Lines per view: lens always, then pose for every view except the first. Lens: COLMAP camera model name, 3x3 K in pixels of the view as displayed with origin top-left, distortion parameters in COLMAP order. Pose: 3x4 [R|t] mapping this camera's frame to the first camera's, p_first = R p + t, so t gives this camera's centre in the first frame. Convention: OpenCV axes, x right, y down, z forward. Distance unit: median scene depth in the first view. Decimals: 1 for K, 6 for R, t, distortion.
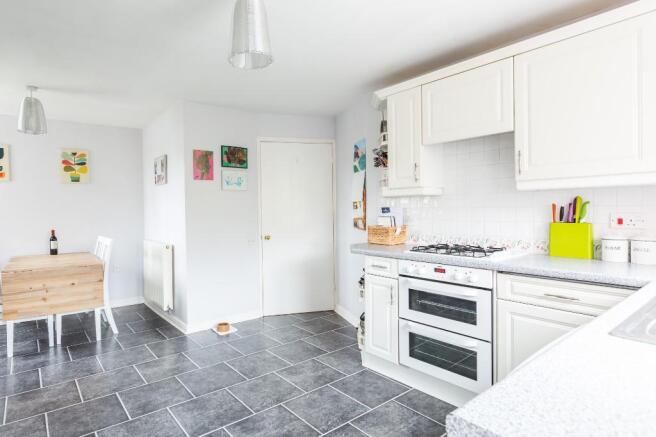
lens RADIAL K [[372.7, 0, 304.6], [0, 372.7, 219.3], [0, 0, 1]] dist [-0.019796, 0.005995]
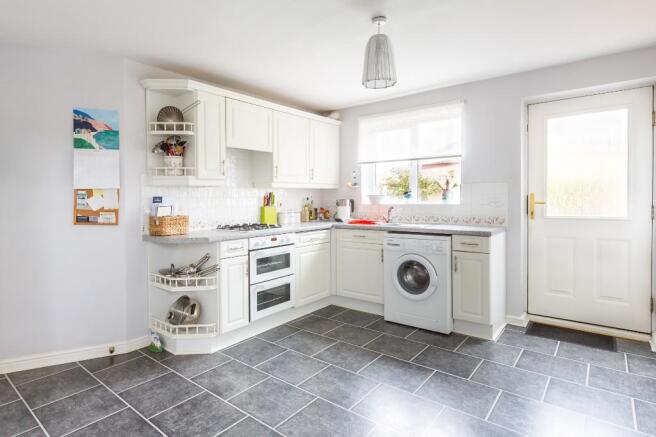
lens RADIAL K [[372.7, 0, 282.5], [0, 372.7, 202.4], [0, 0, 1]] dist [-0.019796, 0.005995]
pose [[-0.213149, 0.002618, 0.977016, -0.966221], [0.035422, 0.999360, 0.005050, -0.013863], [-0.976377, 0.035685, -0.213105, 1.130656]]
